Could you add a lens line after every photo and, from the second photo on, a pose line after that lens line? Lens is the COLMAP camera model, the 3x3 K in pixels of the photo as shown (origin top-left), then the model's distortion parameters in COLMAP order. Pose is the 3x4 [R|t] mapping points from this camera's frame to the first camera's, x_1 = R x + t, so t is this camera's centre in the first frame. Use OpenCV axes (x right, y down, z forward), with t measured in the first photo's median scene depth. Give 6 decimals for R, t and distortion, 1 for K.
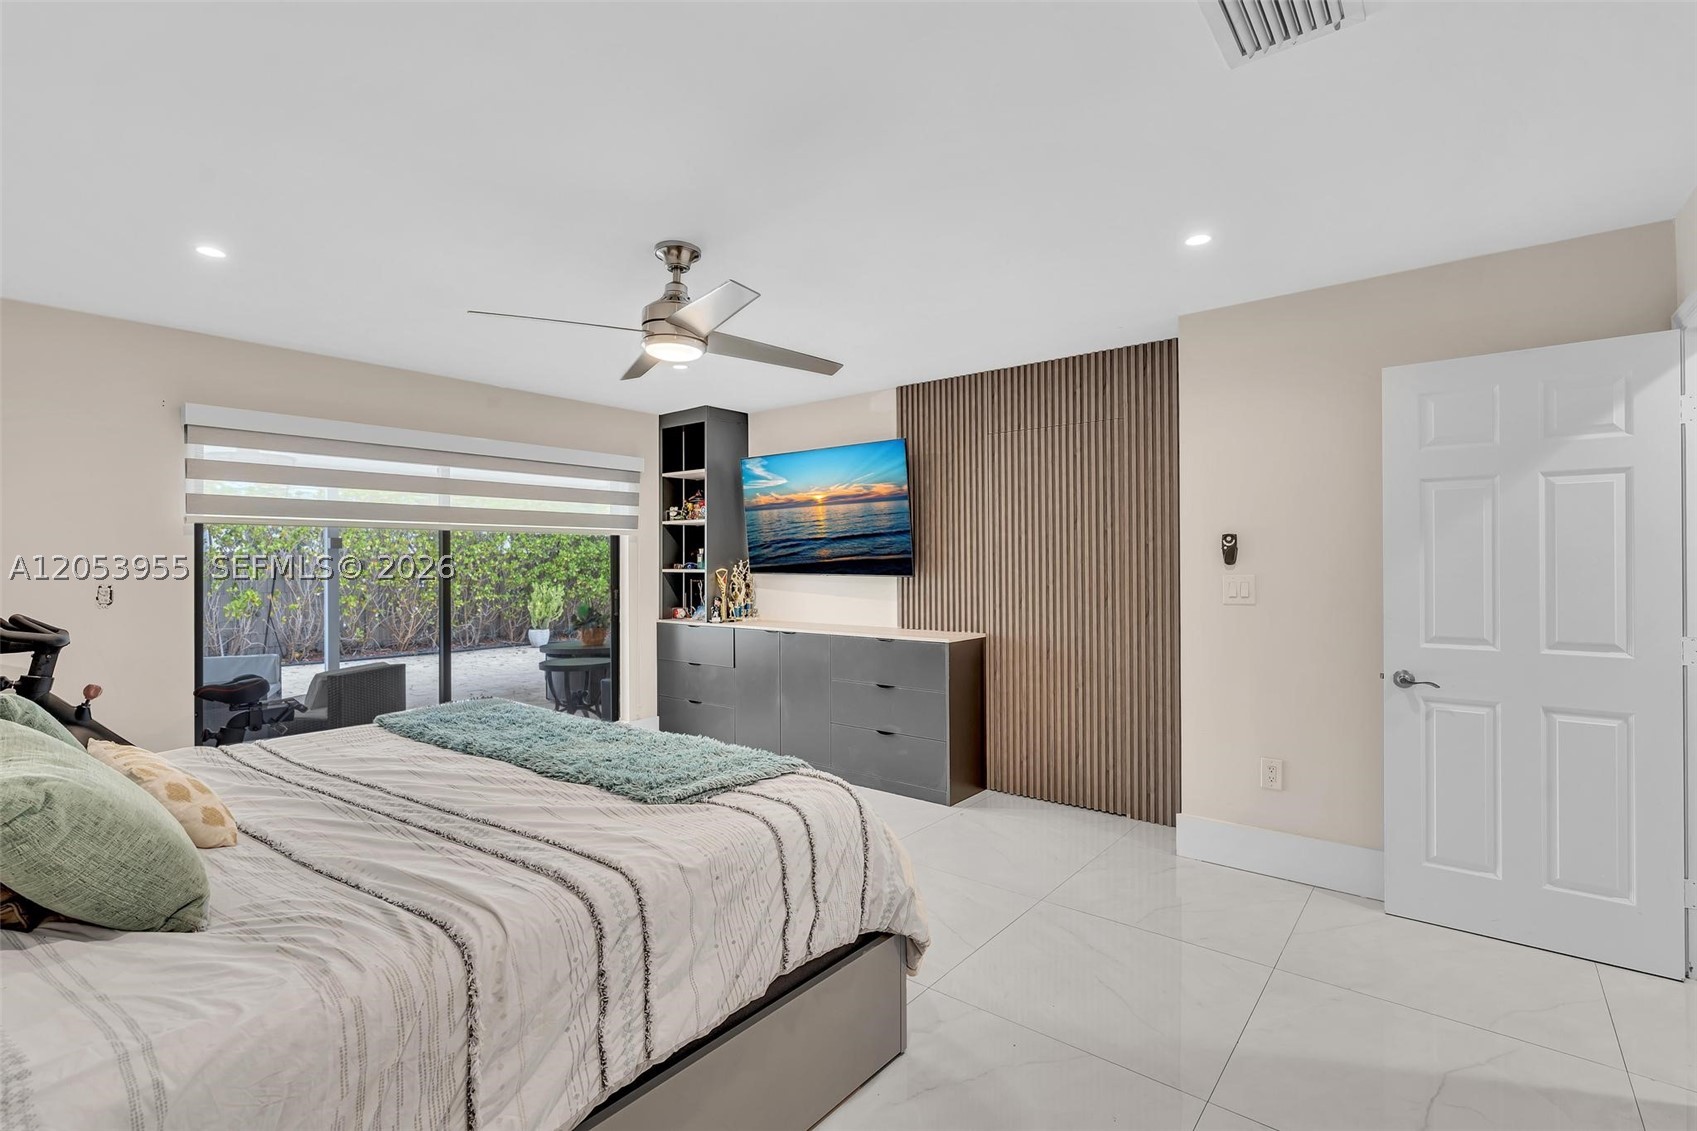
lens RADIAL K [[756.5, 0, 838.5], [0, 756.5, 566.8], [0, 0, 1]] dist [-0.002690, 0.000030]
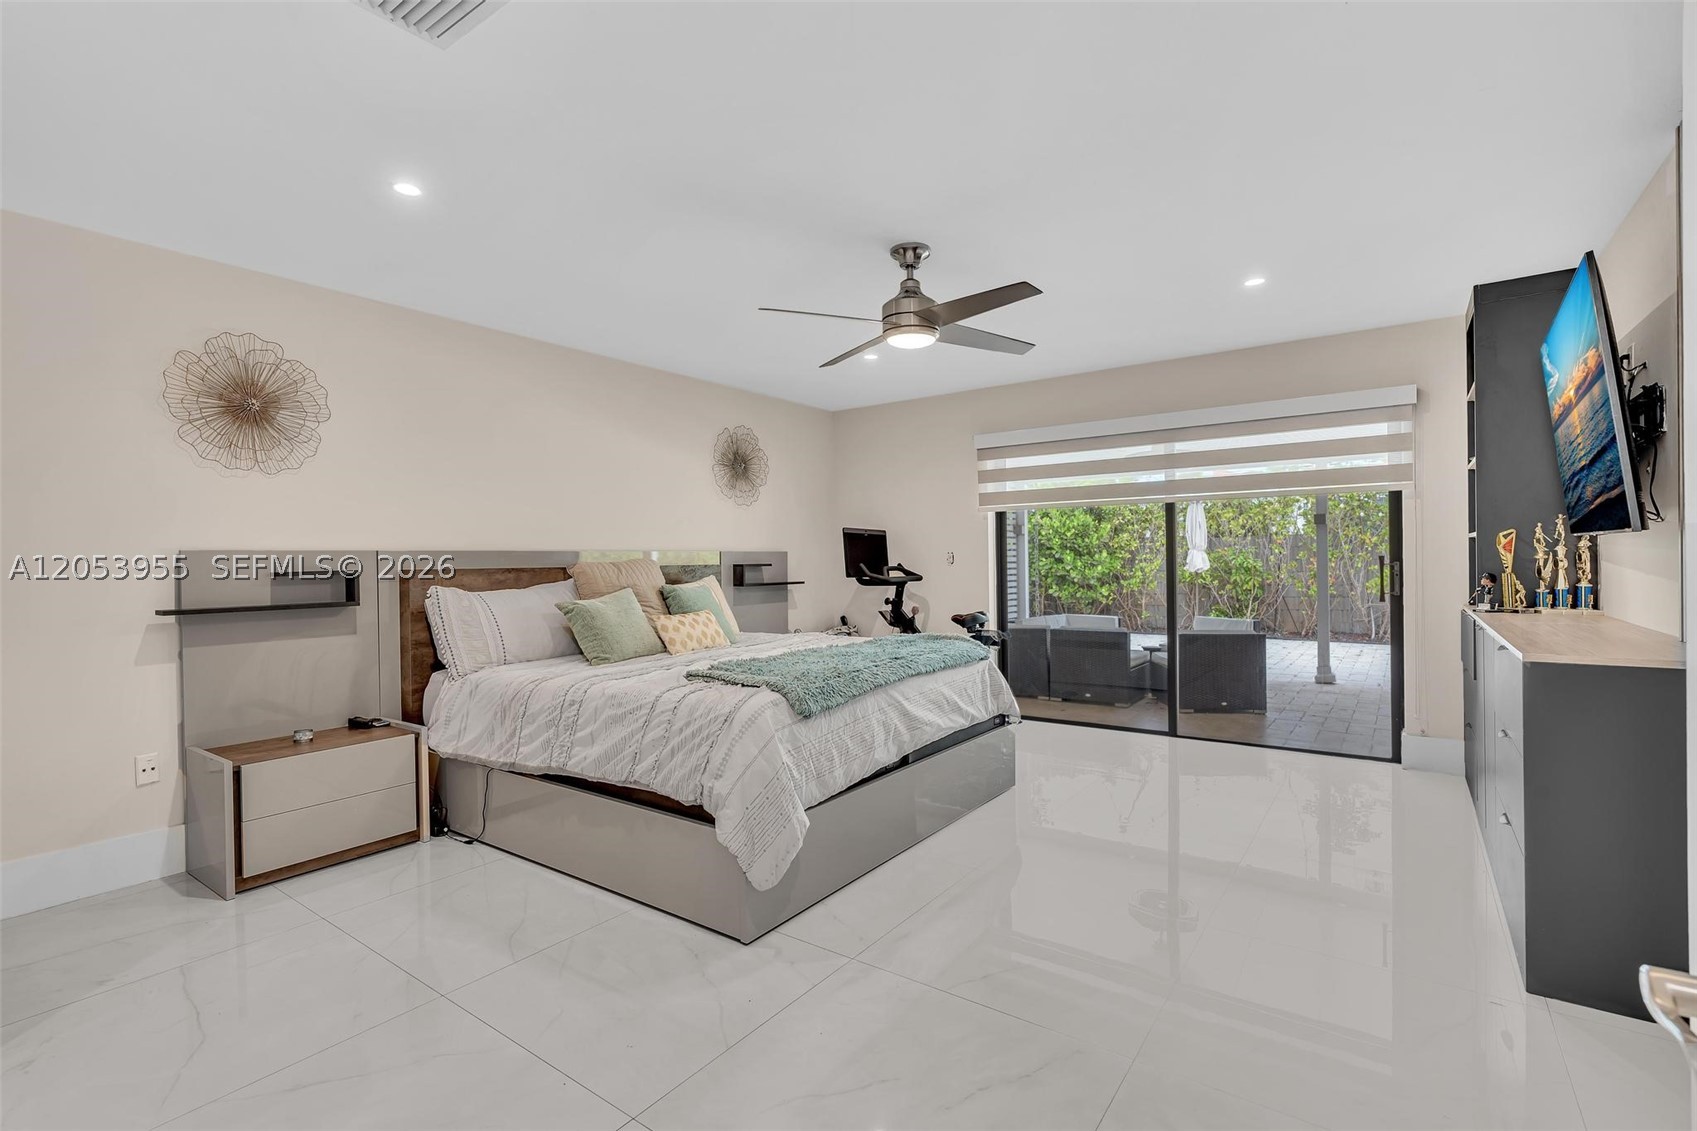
lens RADIAL K [[756.5, 0, 838.5], [0, 756.5, 566.8], [0, 0, 1]] dist [-0.002690, 0.000030]
pose [[0.080231, 0.011348, -0.996712, 0.641340], [0.009138, 0.999885, 0.012120, 0.031851], [0.996734, -0.010080, 0.080118, 0.552846]]
